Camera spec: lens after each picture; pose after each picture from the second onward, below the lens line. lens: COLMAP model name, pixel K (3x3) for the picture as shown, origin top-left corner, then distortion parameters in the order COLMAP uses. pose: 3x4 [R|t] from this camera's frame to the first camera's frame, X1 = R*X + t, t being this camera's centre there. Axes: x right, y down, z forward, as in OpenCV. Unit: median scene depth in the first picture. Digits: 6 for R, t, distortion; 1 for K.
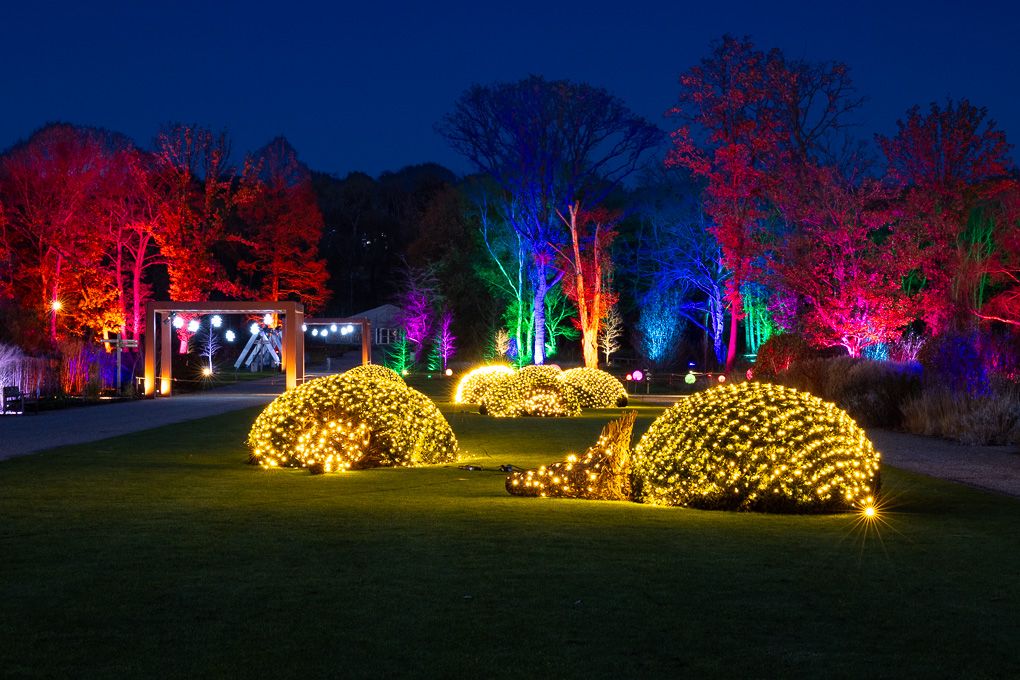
lens RADIAL K [[1768.2, 0, 510.7], [0, 1768.2, 340.8], [0, 0, 1]] dist [-0.022115, 0.000000]
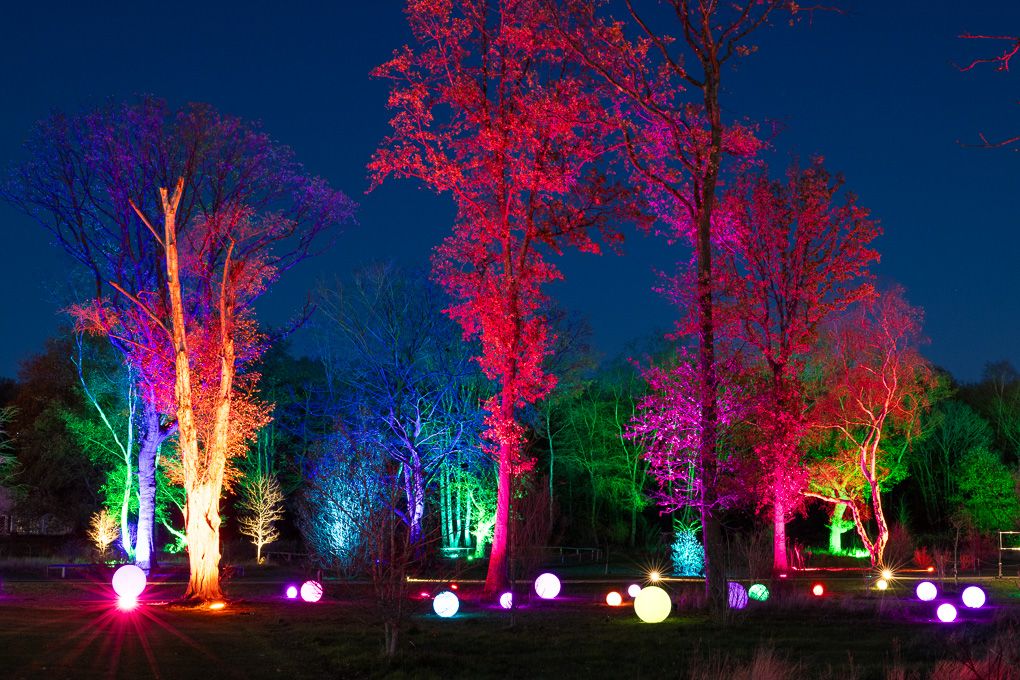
lens RADIAL K [[1372.5, 0, 511.0], [0, 1372.5, 343.0], [0, 0, 1]] dist [-0.002319, 0.000000]
pose [[0.974769, 0.034511, 0.220533, 0.033942], [-0.002975, 0.989897, -0.141758, 0.005374], [-0.223198, 0.137525, 0.965023, 0.519109]]
